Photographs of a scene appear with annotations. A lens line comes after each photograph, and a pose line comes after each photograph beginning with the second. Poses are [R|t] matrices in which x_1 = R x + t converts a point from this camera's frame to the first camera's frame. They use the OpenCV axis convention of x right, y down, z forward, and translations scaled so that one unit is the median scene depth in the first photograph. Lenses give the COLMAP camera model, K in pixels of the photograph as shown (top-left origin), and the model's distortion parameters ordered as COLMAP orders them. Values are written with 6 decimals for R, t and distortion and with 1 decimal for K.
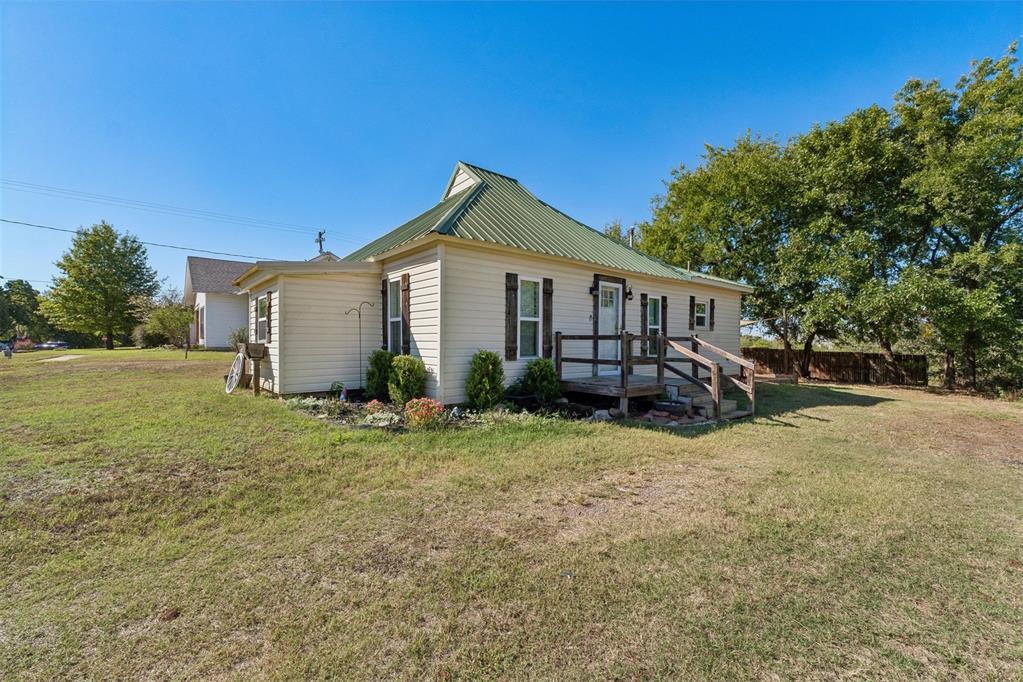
lens RADIAL K [[431.6, 0, 531.9], [0, 431.6, 346.5], [0, 0, 1]] dist [0.005291, -0.000033]
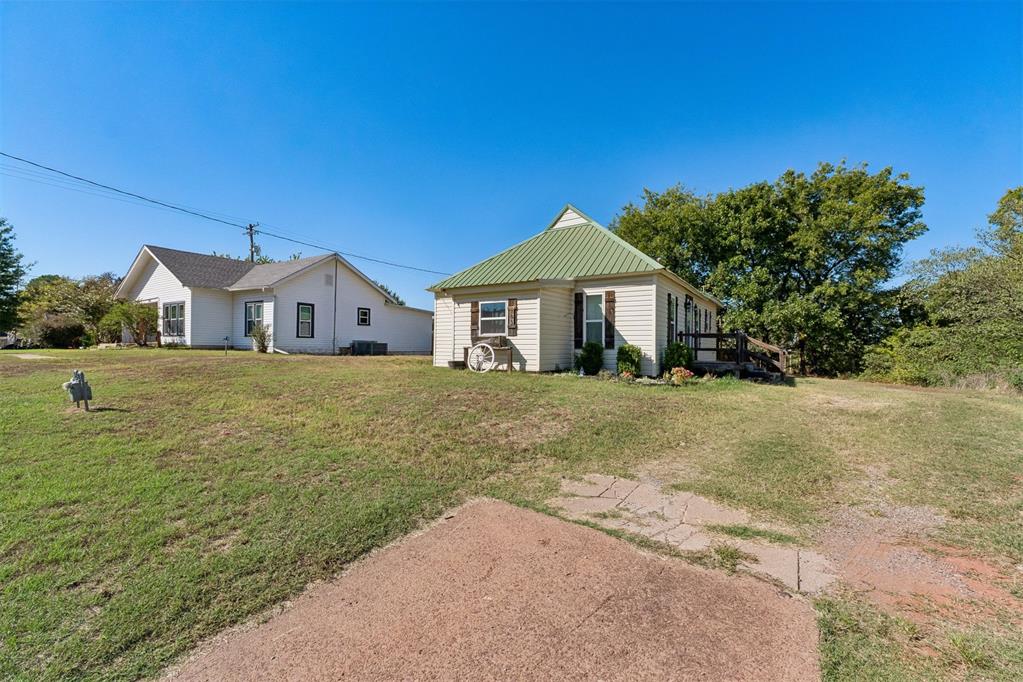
lens RADIAL K [[431.6, 0, 527.1], [0, 431.6, 348.8], [0, 0, 1]] dist [0.005291, -0.000033]
pose [[0.950837, 0.001753, 0.309686, -0.495102], [-0.000110, 0.999986, -0.005326, 0.019367], [-0.309691, 0.005030, 0.950824, -0.158511]]
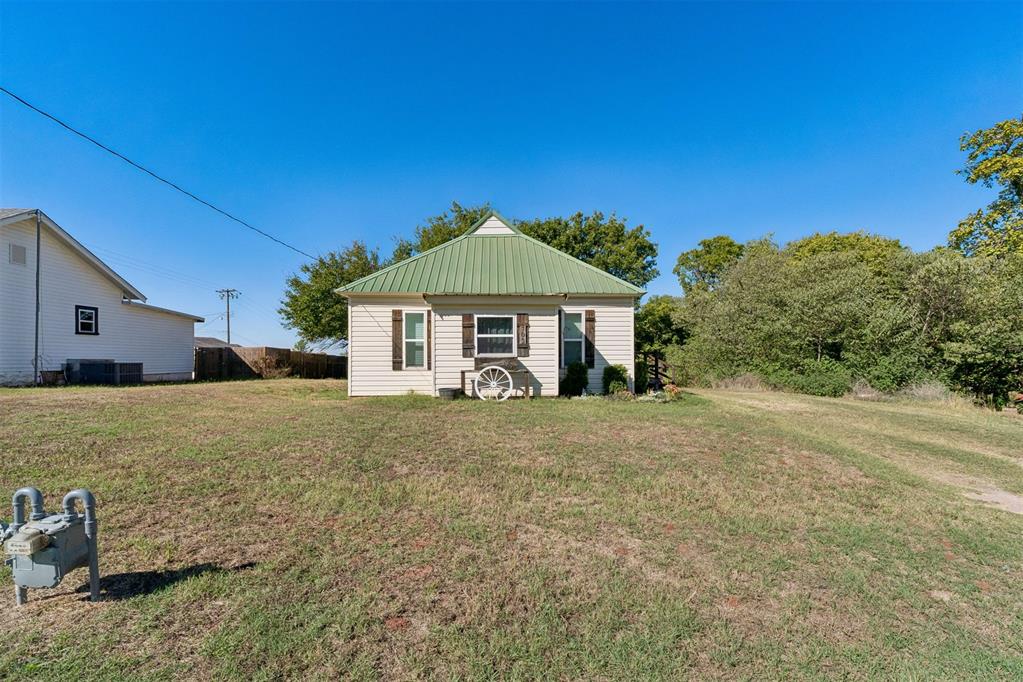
lens RADIAL K [[431.6, 0, 525.8], [0, 431.6, 359.1], [0, 0, 1]] dist [0.005291, -0.000033]
pose [[0.581502, -0.009446, 0.813490, -0.787529], [0.018007, 0.999837, -0.001262, -0.000292], [-0.813346, 0.015382, 0.581578, 0.152883]]
